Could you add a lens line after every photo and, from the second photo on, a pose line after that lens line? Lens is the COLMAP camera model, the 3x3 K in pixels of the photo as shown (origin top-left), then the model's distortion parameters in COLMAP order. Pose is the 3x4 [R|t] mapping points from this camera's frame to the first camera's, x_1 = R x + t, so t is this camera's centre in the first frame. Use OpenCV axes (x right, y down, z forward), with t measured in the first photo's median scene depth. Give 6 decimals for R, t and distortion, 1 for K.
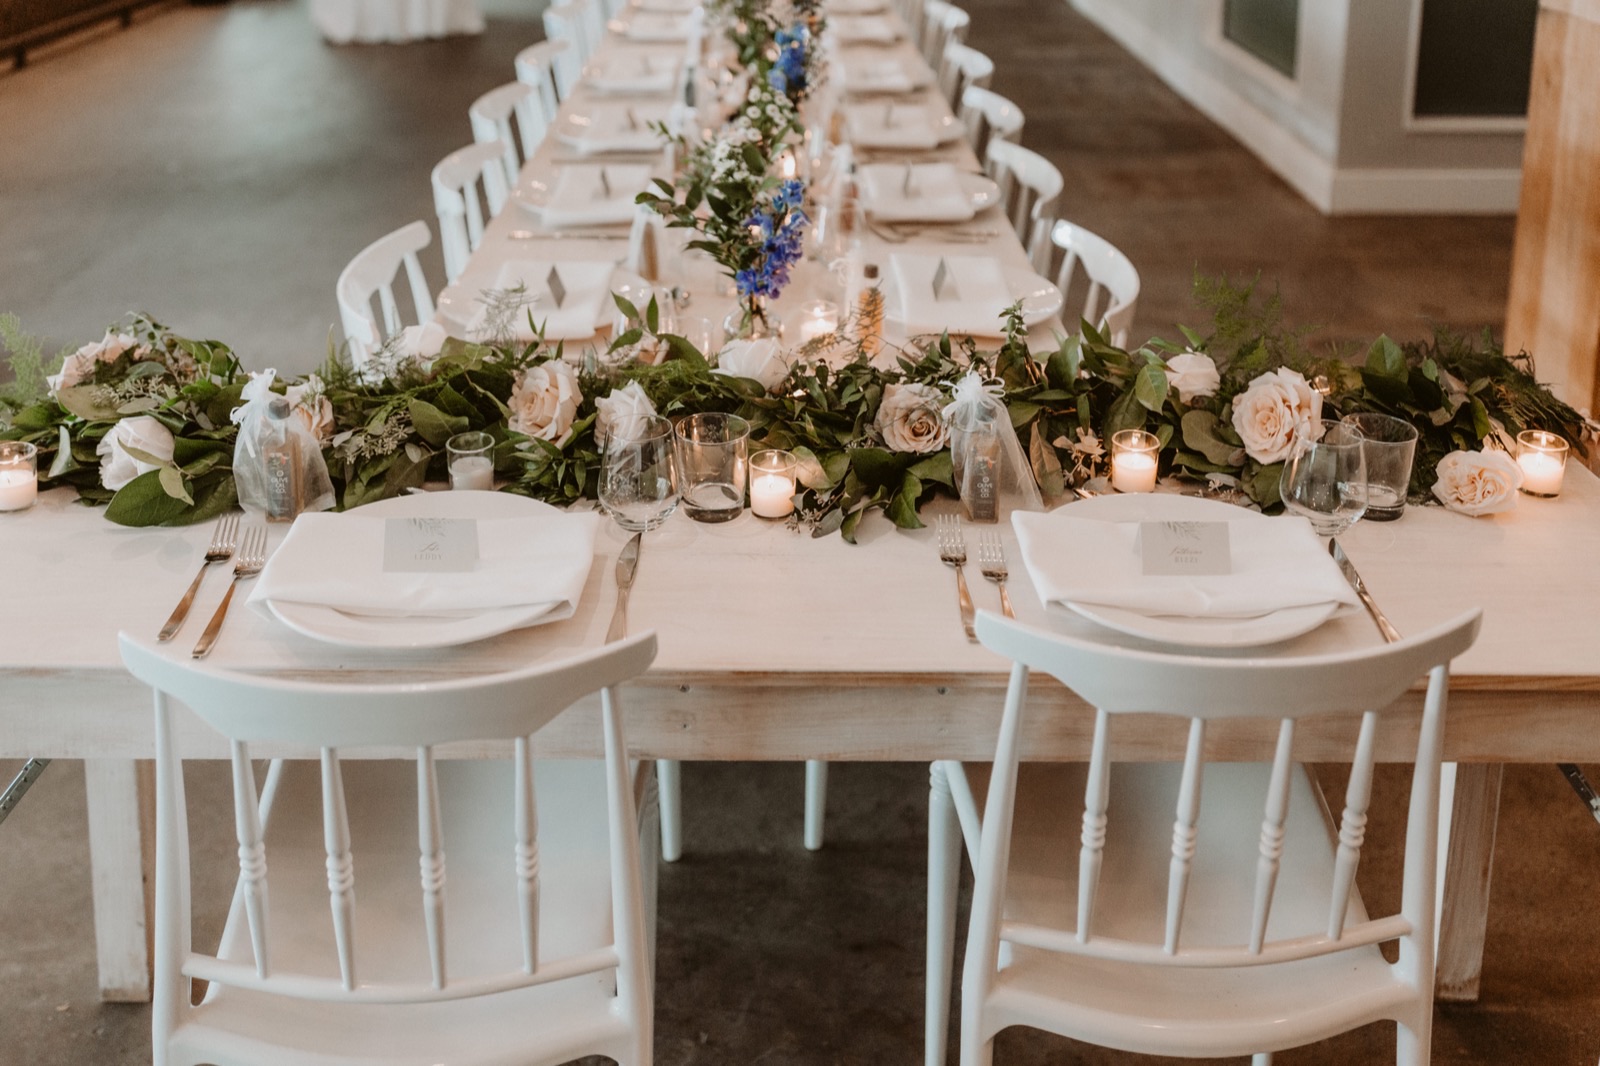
lens RADIAL K [[1984.0, 0, 799.4], [0, 1984.0, 432.4], [0, 0, 1]] dist [0.007105, 0.038234]
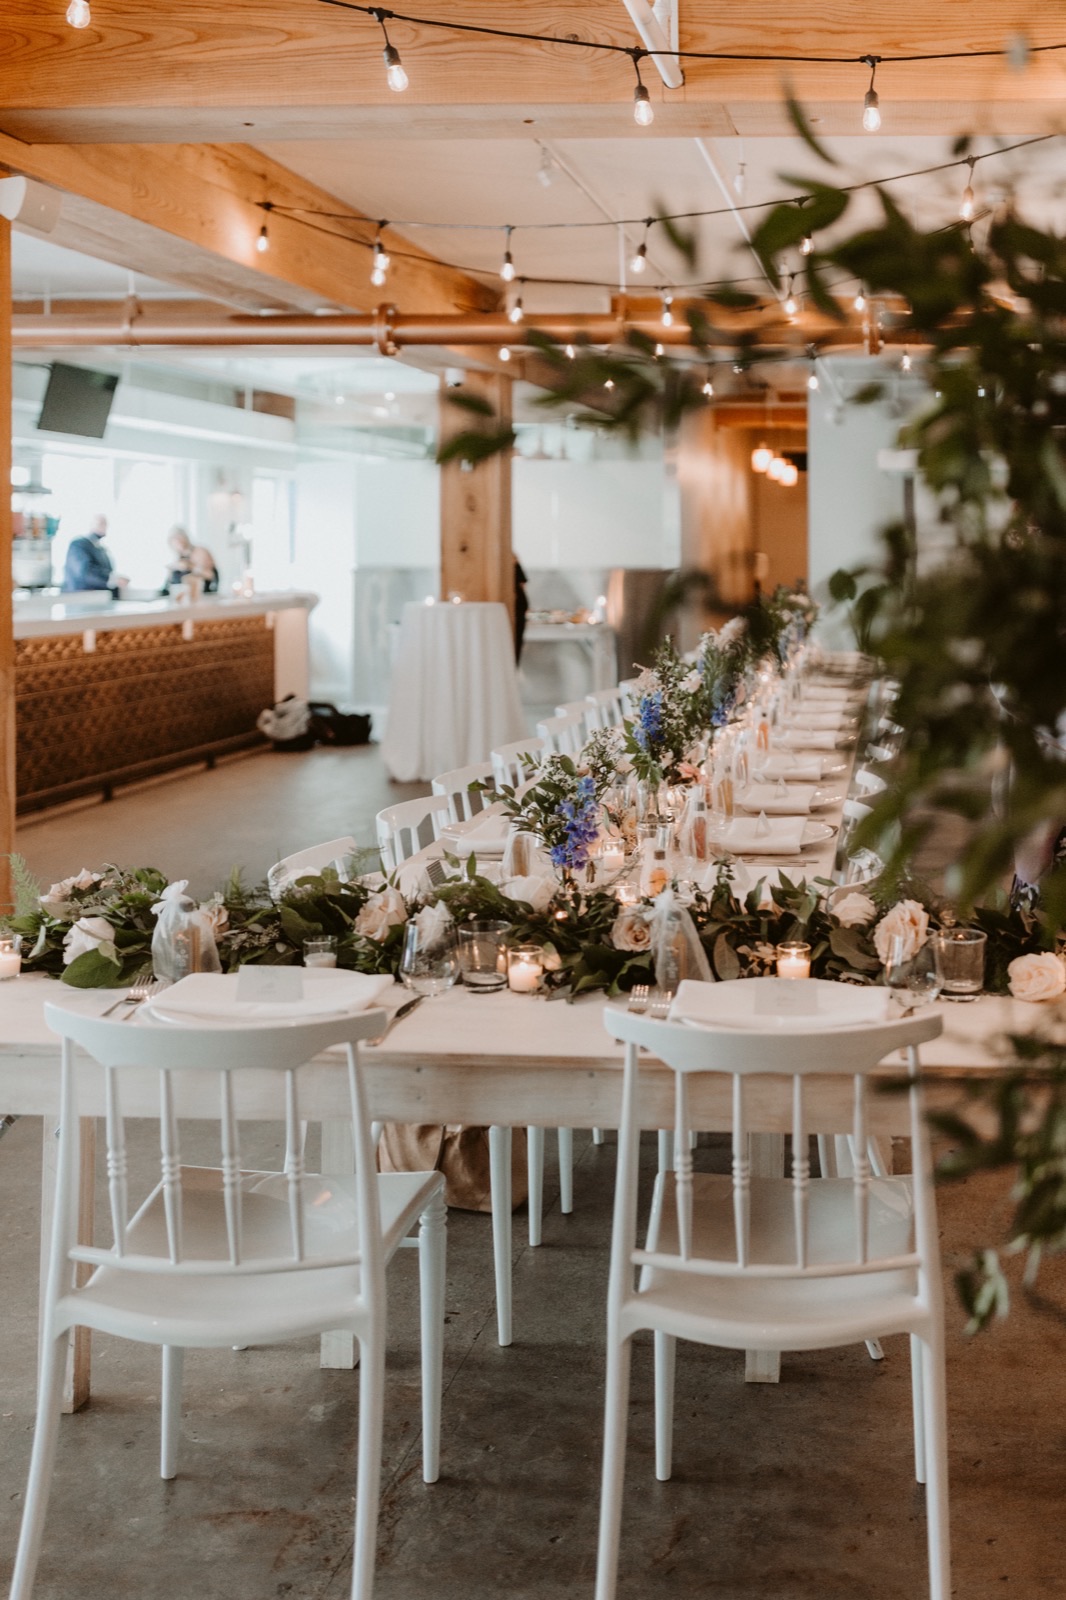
lens RADIAL K [[1984.0, 0, 618.2], [0, 1984.0, 770.5], [0, 0, 1]] dist [0.007105, 0.038234]
pose [[0.993032, 0.018273, -0.116422, 0.202149], [-0.041446, 0.978946, -0.199867, 0.159290], [0.110319, 0.203300, 0.972882, -0.355749]]
